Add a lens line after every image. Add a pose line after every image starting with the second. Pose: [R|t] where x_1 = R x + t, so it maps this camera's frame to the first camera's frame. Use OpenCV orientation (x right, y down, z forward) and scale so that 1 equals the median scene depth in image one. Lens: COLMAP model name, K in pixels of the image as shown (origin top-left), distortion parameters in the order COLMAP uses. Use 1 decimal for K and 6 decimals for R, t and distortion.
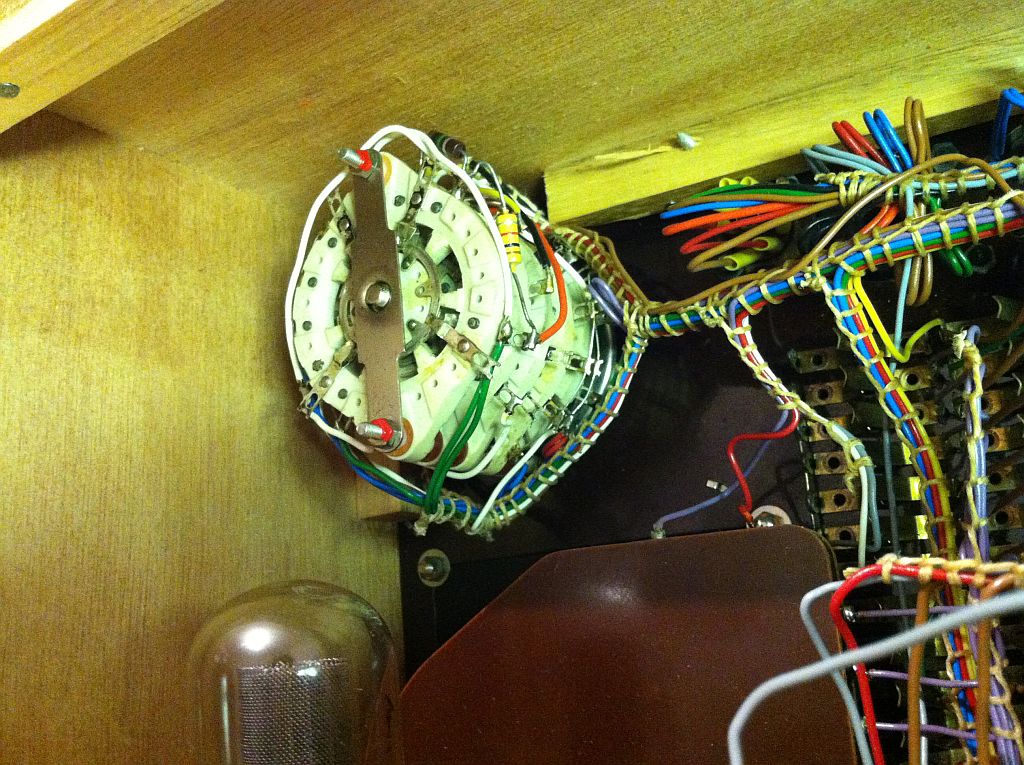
lens RADIAL K [[1005.0, 0, 512.0], [0, 1005.0, 382.5], [0, 0, 1]] dist [0.072842, -0.309857]
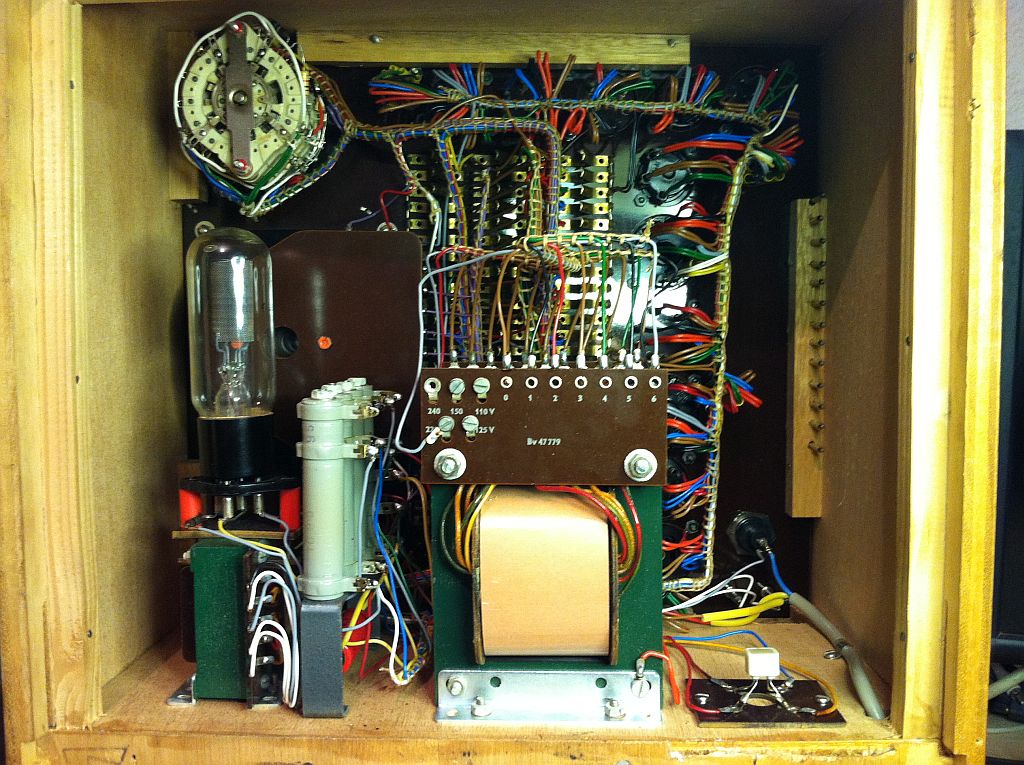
lens RADIAL K [[1018.9, 0, 512.0], [0, 1018.9, 382.5], [0, 0, 1]] dist [0.115727, -0.457604]
pose [[0.855816, 0.050476, 0.514812, -0.709137], [-0.190644, 0.955949, 0.223195, -0.103683], [-0.480869, -0.289159, 0.827739, -1.193407]]
